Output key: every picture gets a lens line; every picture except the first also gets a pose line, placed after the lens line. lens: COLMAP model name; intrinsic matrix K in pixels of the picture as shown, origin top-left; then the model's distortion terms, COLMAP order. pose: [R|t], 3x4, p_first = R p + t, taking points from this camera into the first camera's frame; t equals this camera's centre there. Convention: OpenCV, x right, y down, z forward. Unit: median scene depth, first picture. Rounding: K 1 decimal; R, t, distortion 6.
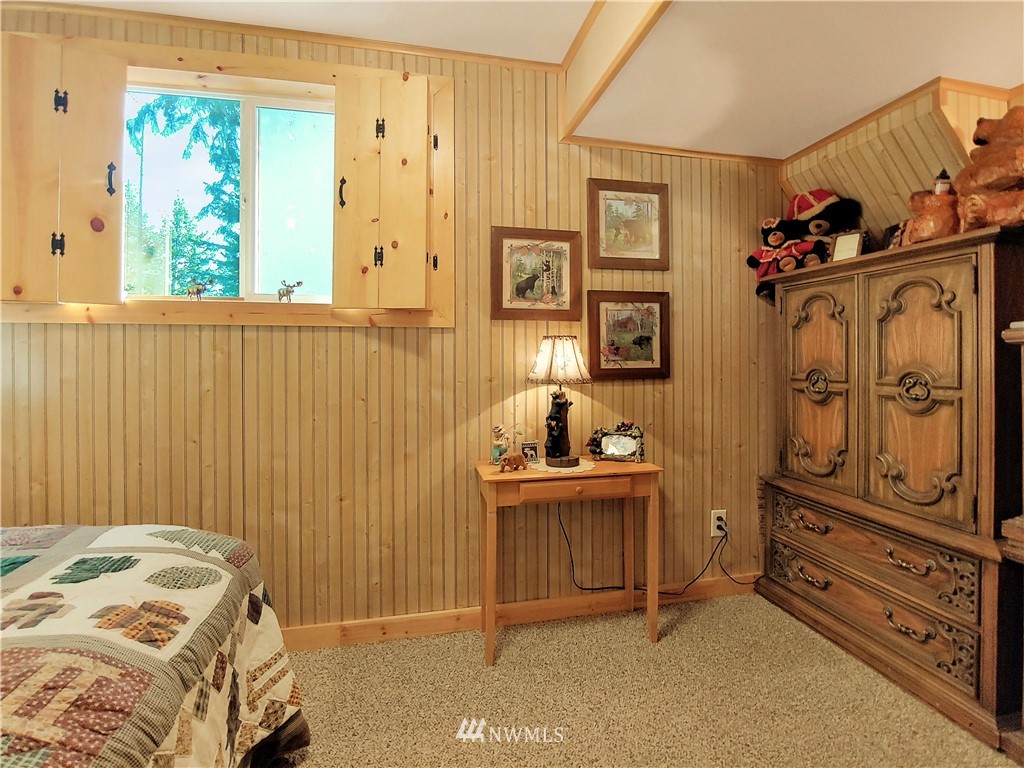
lens RADIAL K [[506.5, 0, 517.6], [0, 506.5, 357.2], [0, 0, 1]] dist [-0.017891, 0.000036]
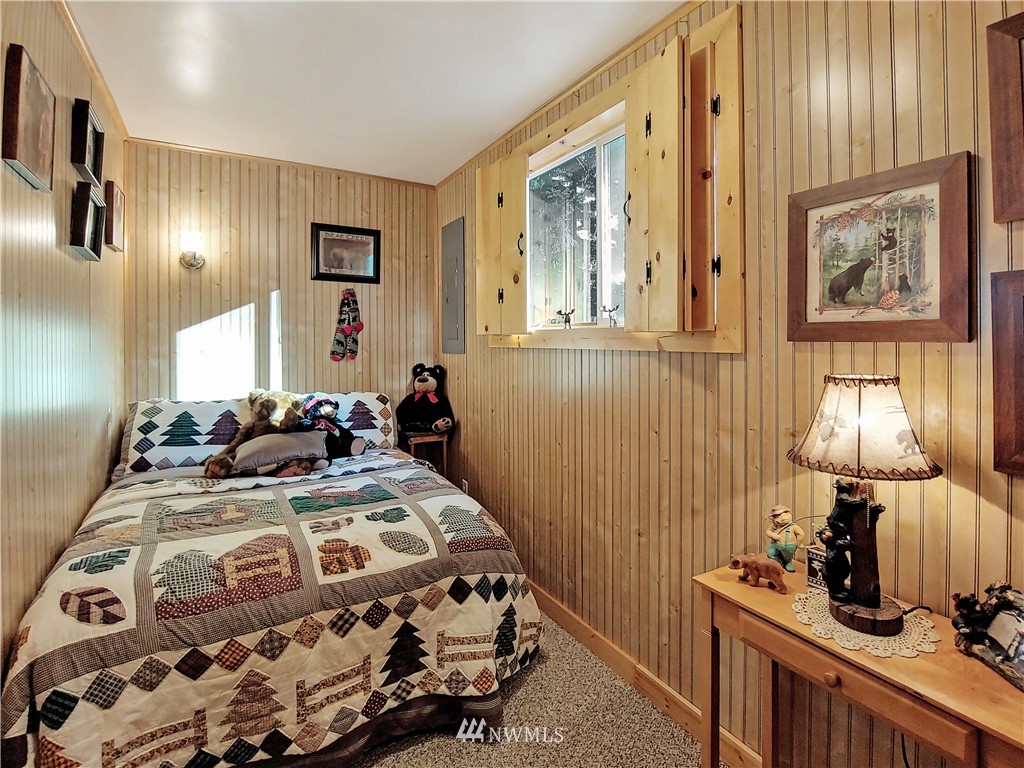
lens RADIAL K [[510.2, 0, 533.6], [0, 510.2, 343.9], [0, 0, 1]] dist [-0.019397, -0.000137]
pose [[0.316328, 0.008433, -0.948612, 0.467462], [0.004761, 0.999934, 0.010477, -0.081120], [0.948638, -0.007831, 0.316267, 0.499844]]
